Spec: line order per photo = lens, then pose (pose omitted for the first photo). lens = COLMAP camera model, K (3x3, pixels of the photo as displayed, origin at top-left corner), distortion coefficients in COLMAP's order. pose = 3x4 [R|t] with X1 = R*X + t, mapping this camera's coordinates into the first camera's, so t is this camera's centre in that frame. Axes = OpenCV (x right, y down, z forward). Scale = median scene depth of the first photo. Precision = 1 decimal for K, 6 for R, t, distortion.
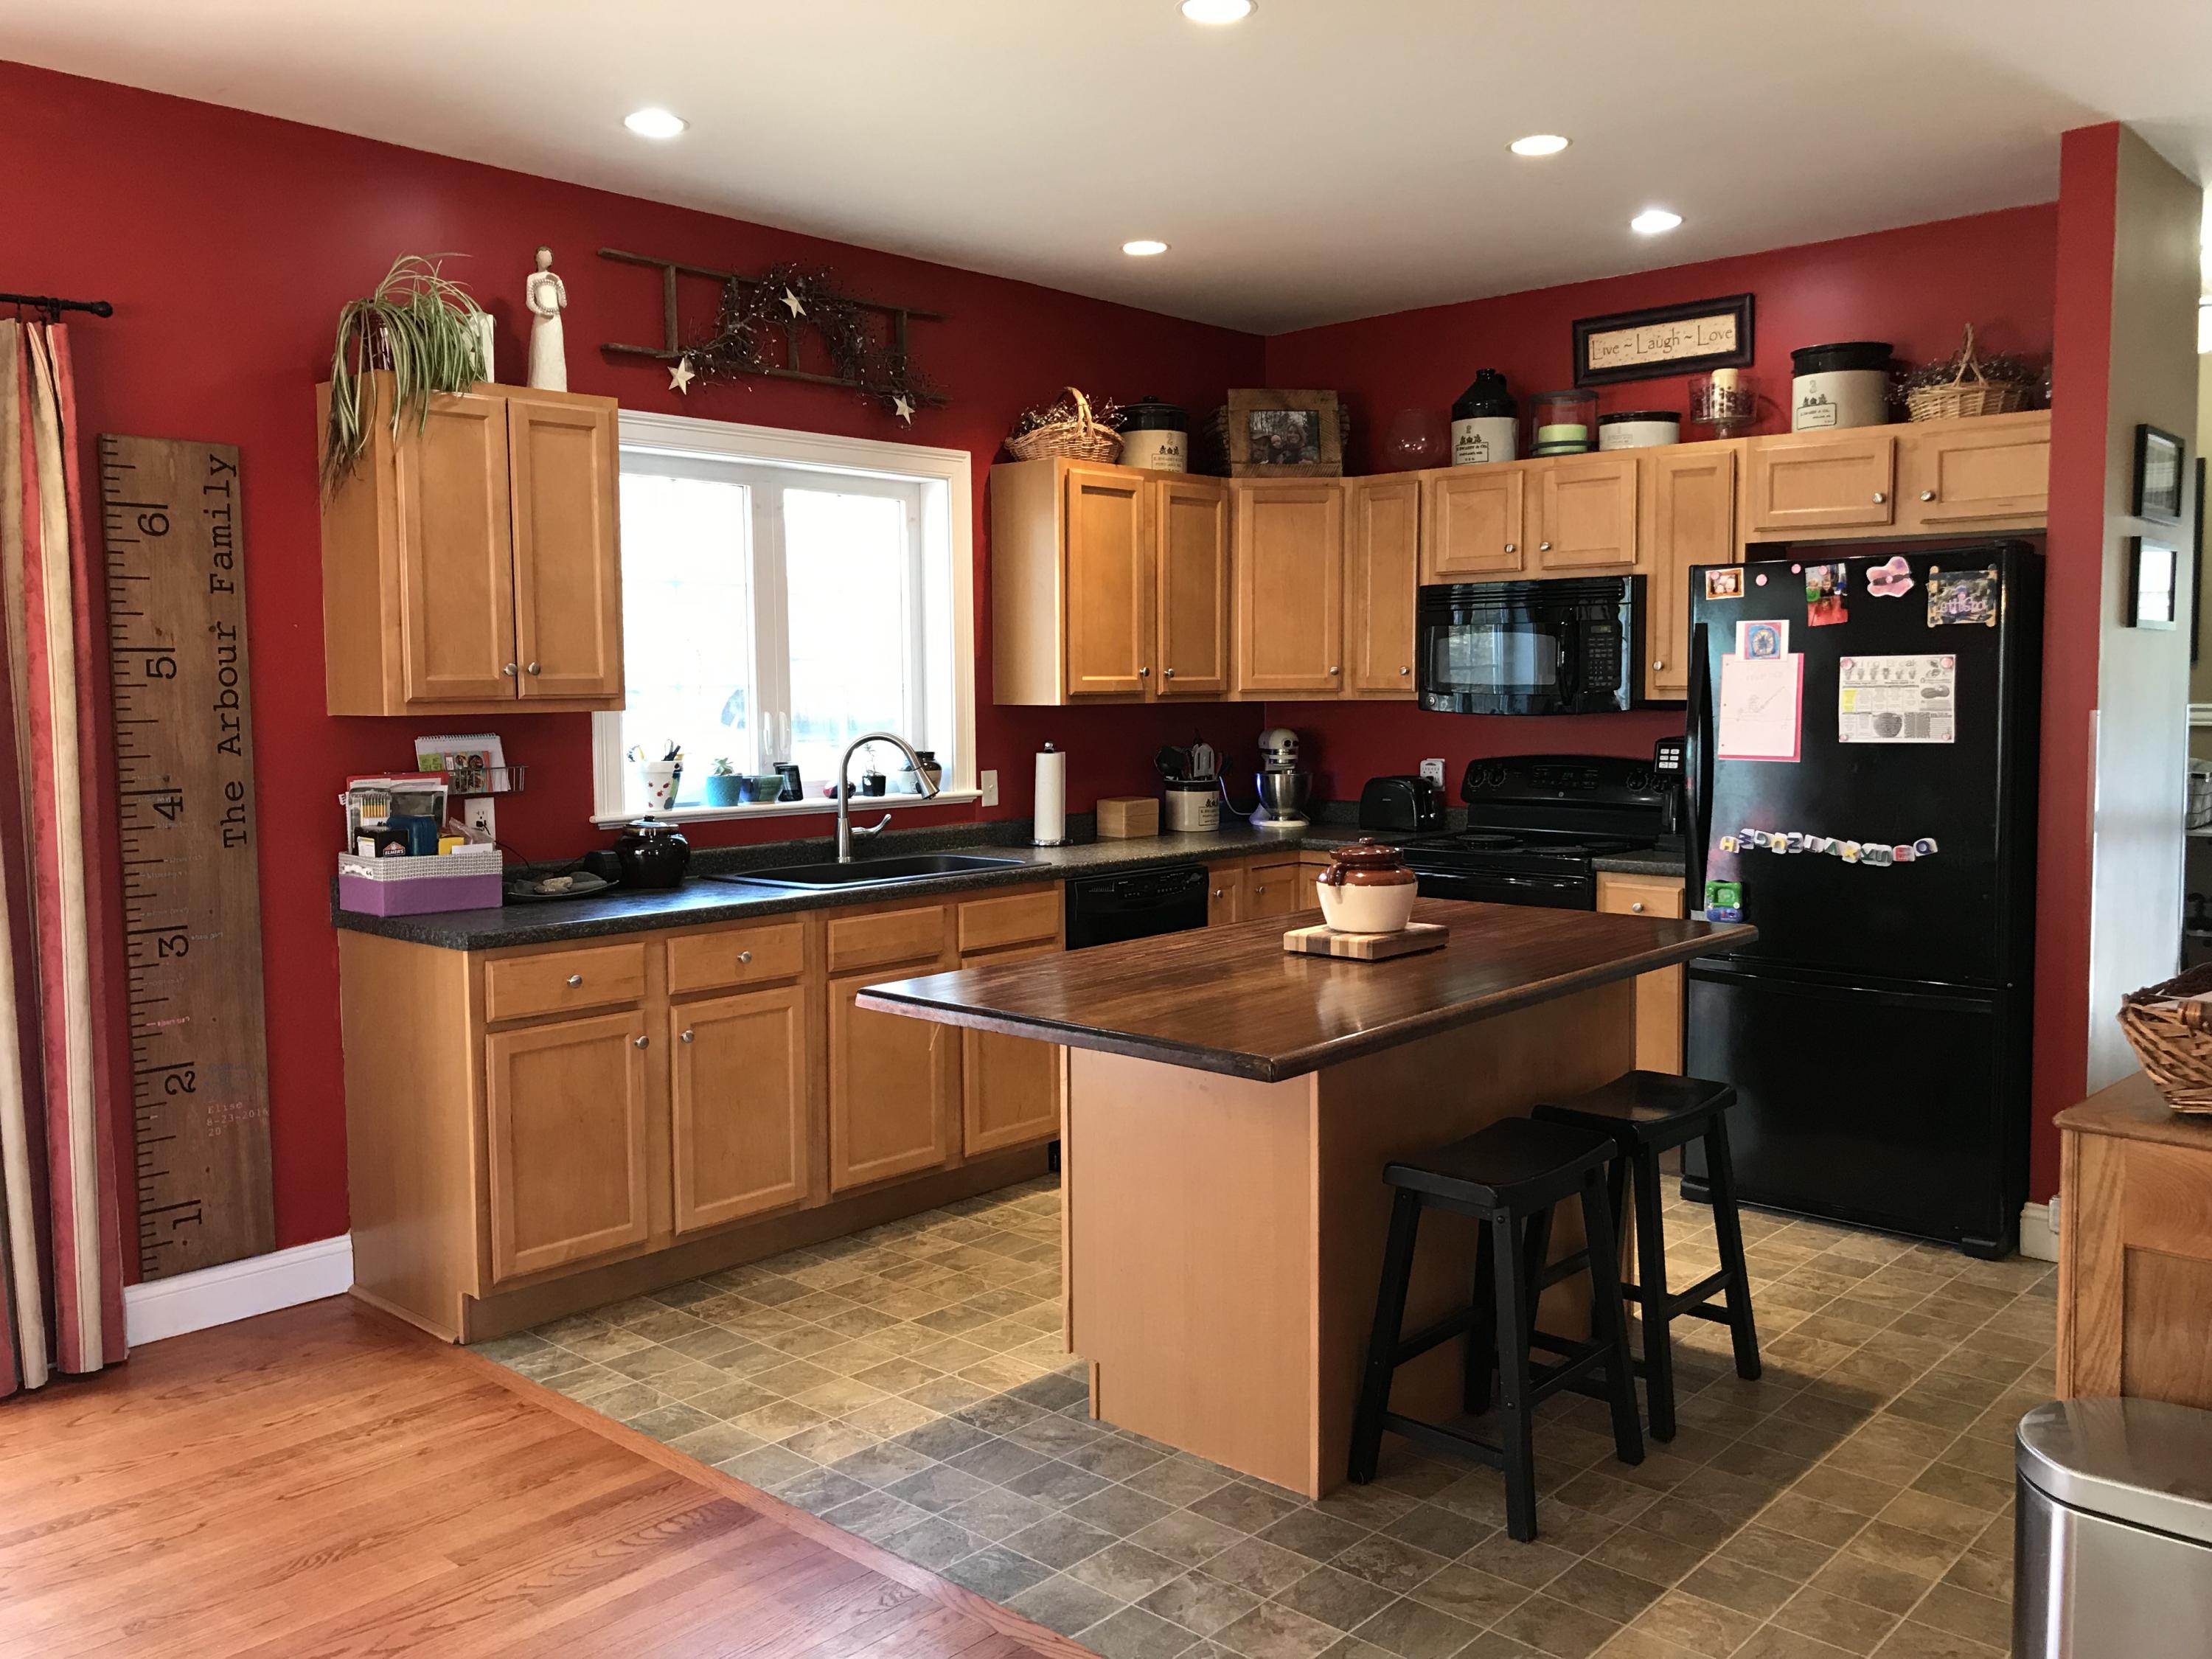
lens RADIAL K [[1813.1, 0, 1100.5], [0, 1813.1, 805.2], [0, 0, 1]] dist [-0.011967, 0.054849]
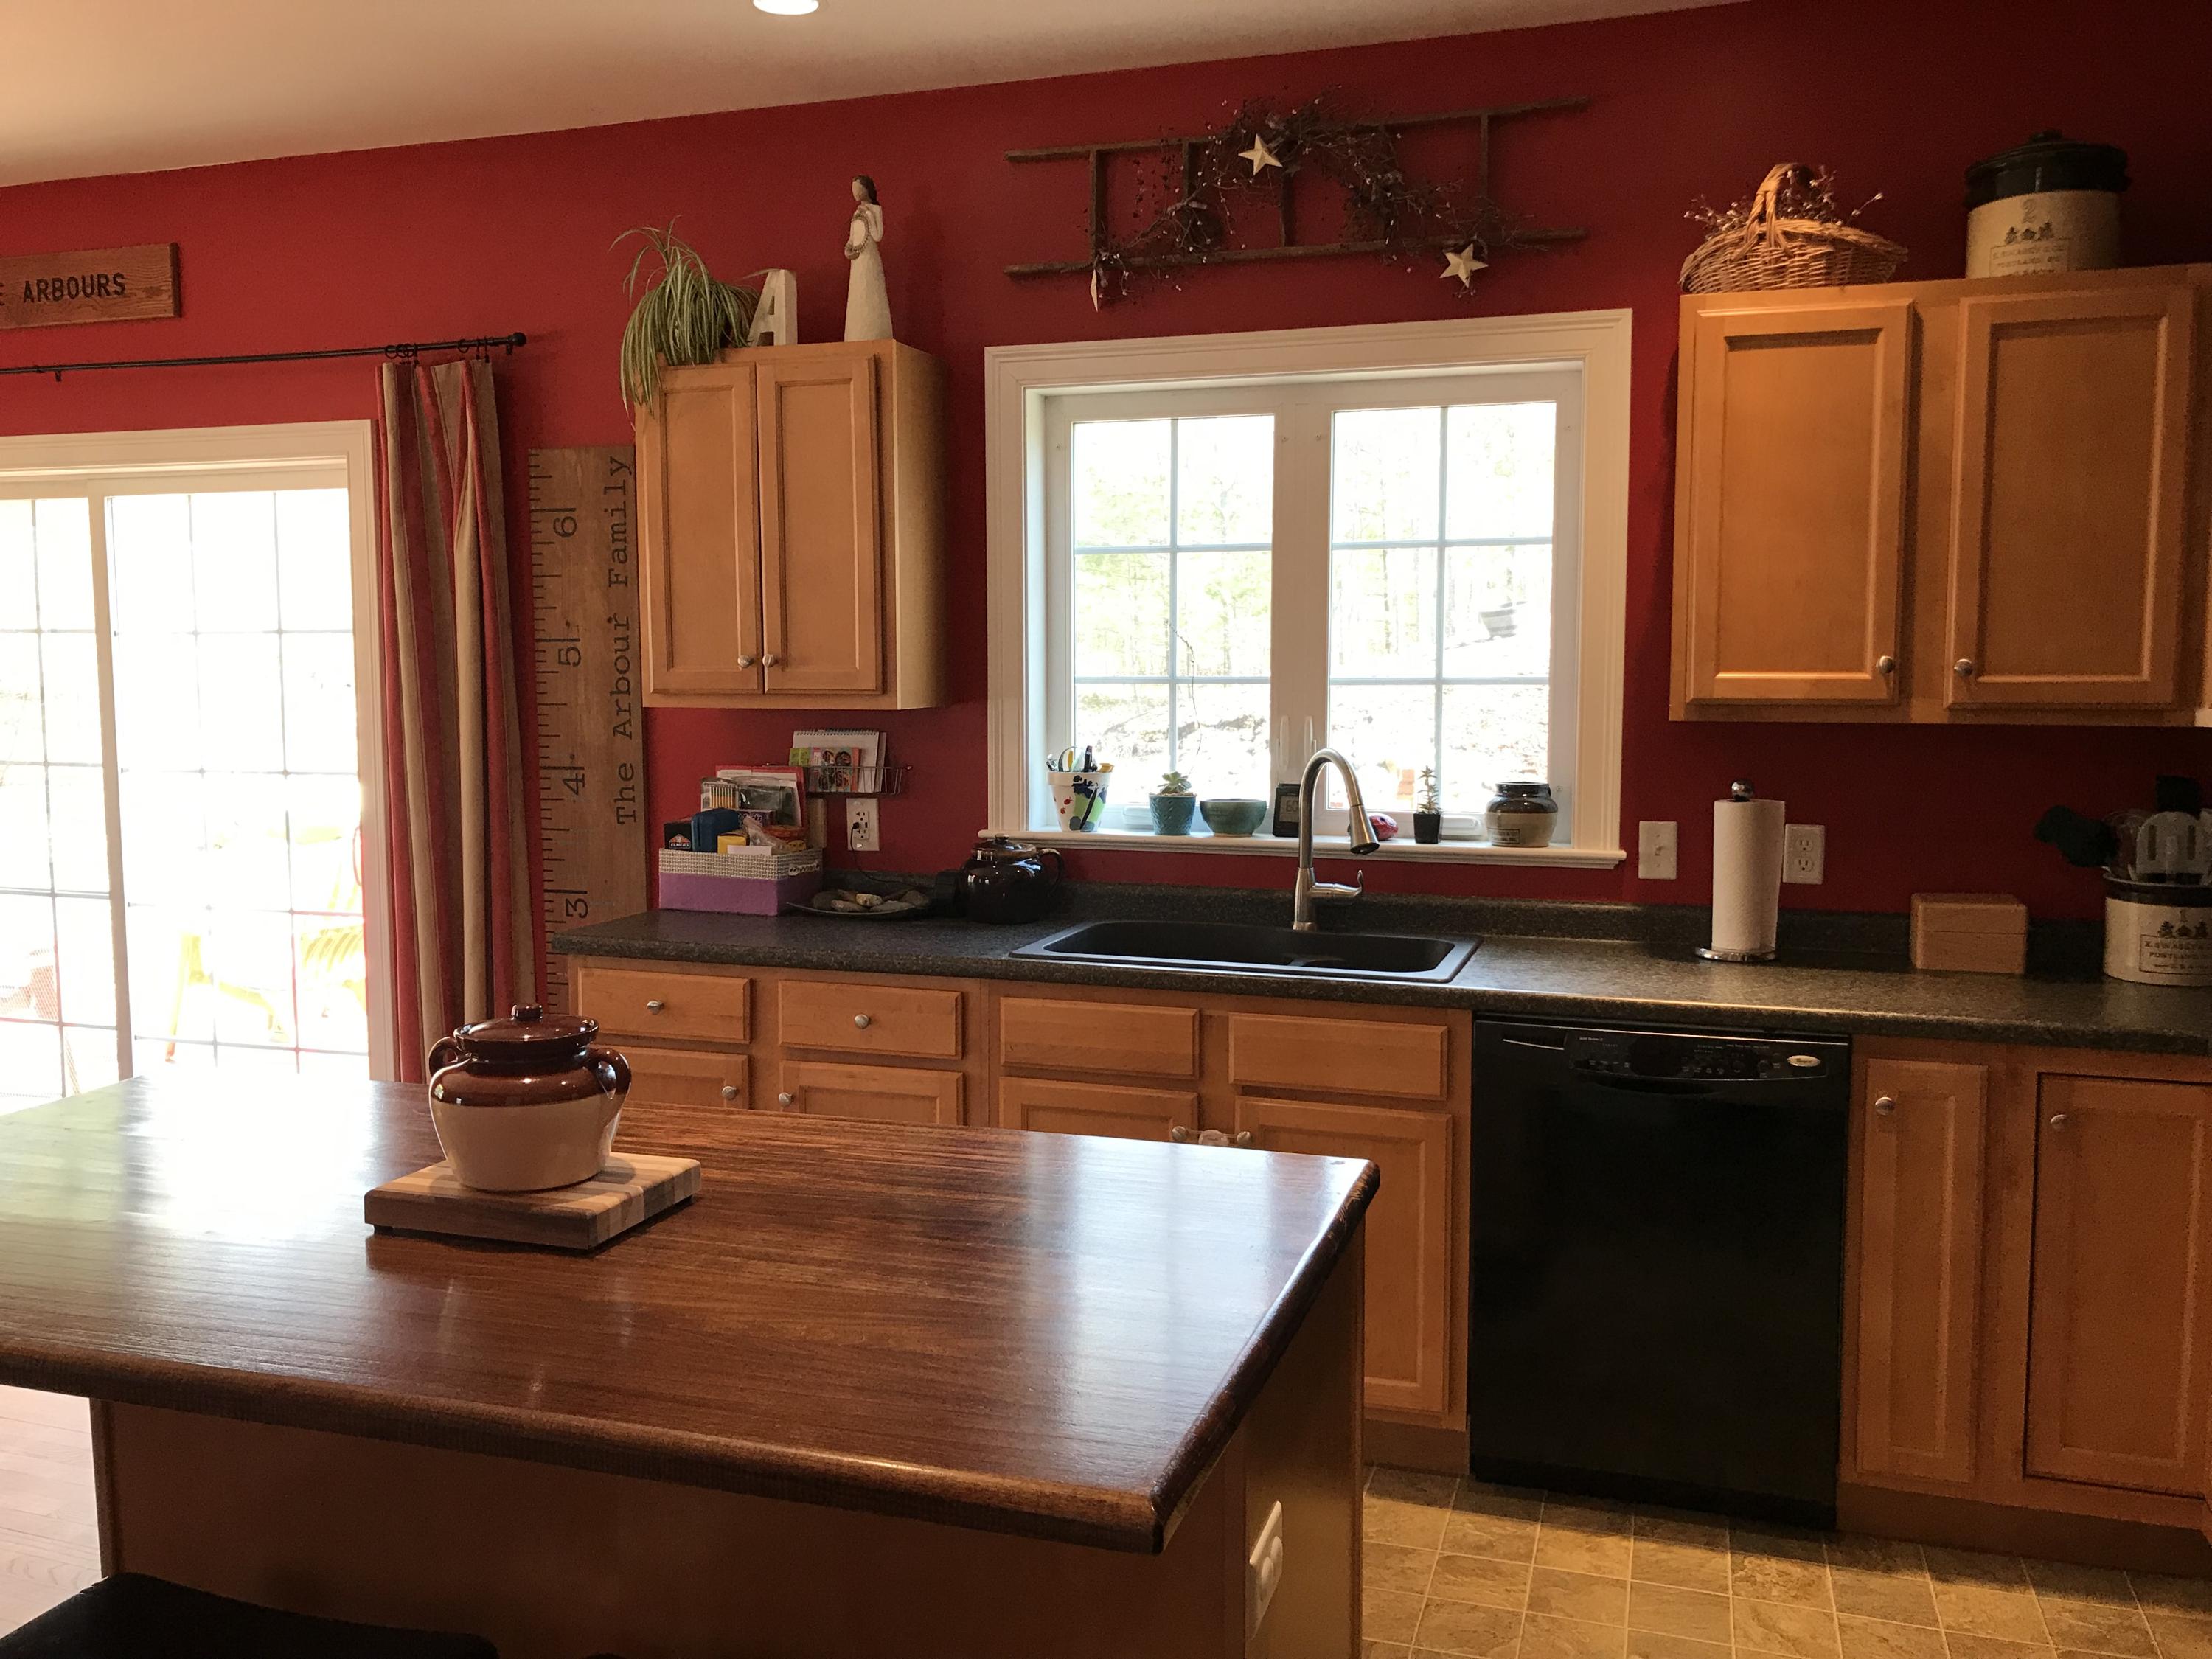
lens RADIAL K [[1823.3, 0, 1105.4], [0, 1823.3, 809.7], [0, 0, 1]] dist [0.072189, -0.090651]
pose [[0.407438, 0.084774, -0.909290, 0.613407], [-0.066111, 0.995808, 0.063217, -0.071778], [0.910837, 0.034357, 0.411334, 0.805441]]
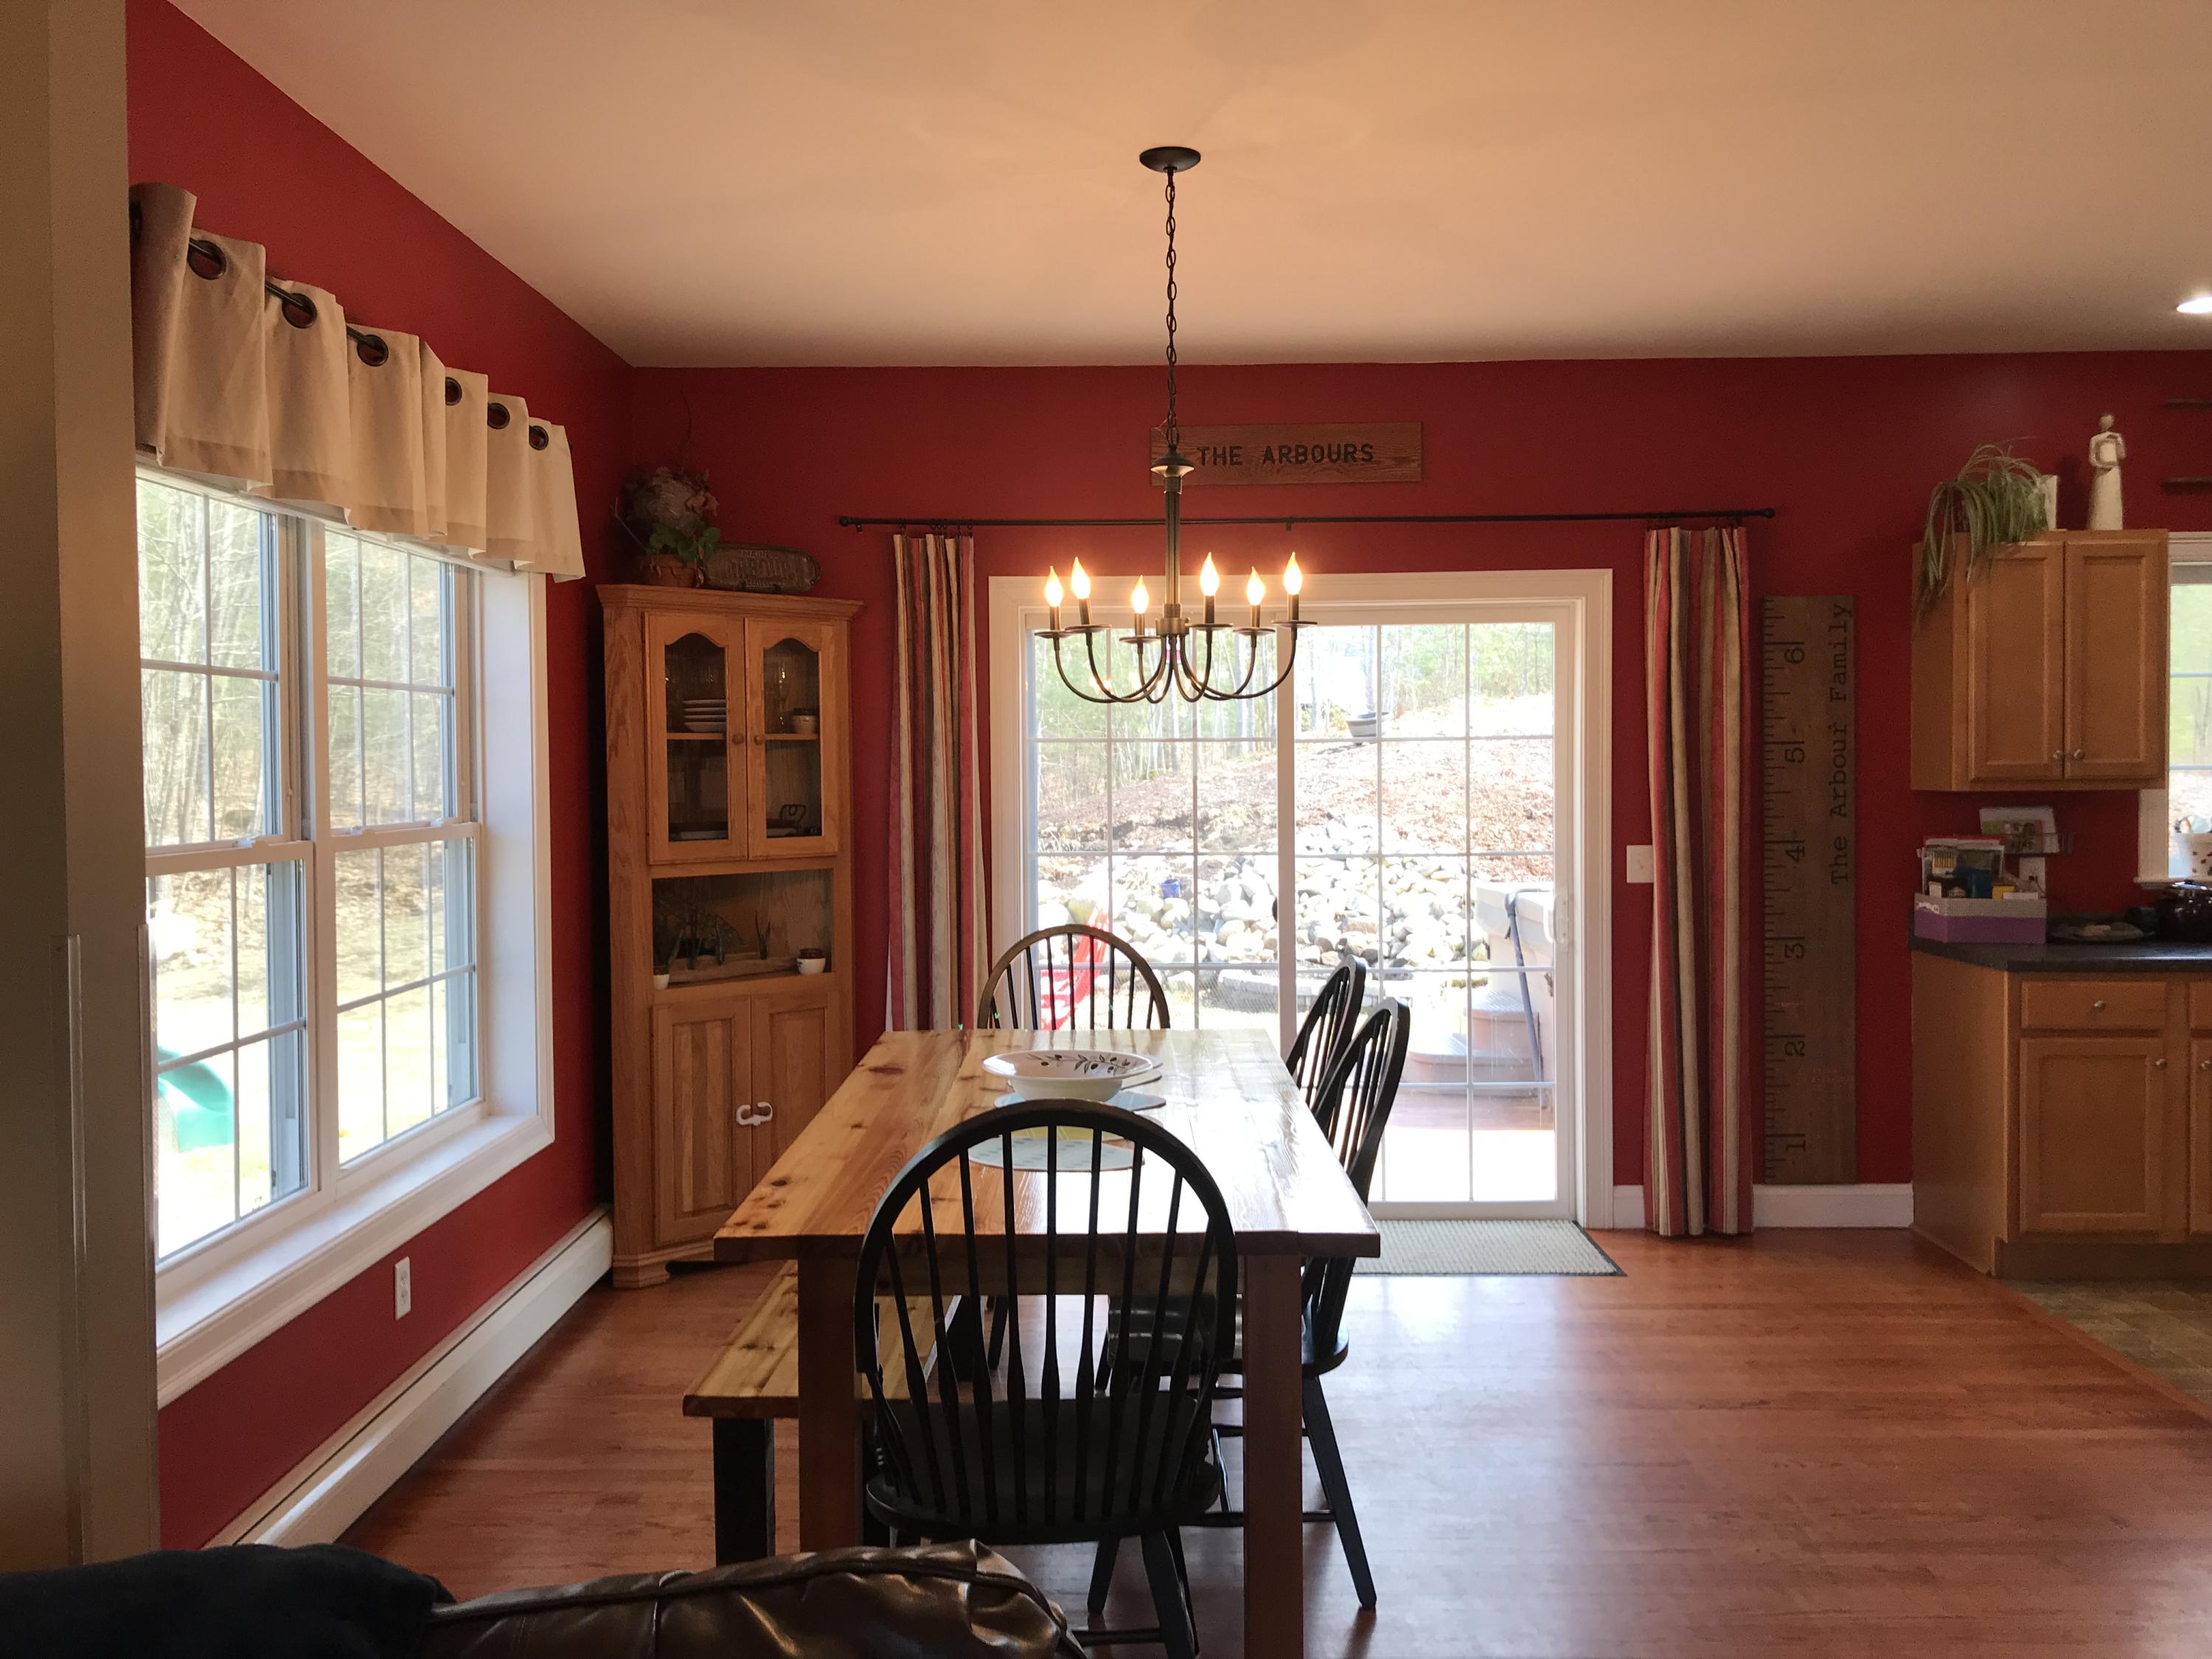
lens RADIAL K [[1813.1, 0, 1100.5], [0, 1813.1, 805.2], [0, 0, 1]] dist [-0.011967, 0.054849]
pose [[0.663997, 0.021162, -0.747436, 0.181153], [-0.049691, 0.998639, -0.015869, 0.013170], [0.746082, 0.047678, 0.664145, -0.342918]]
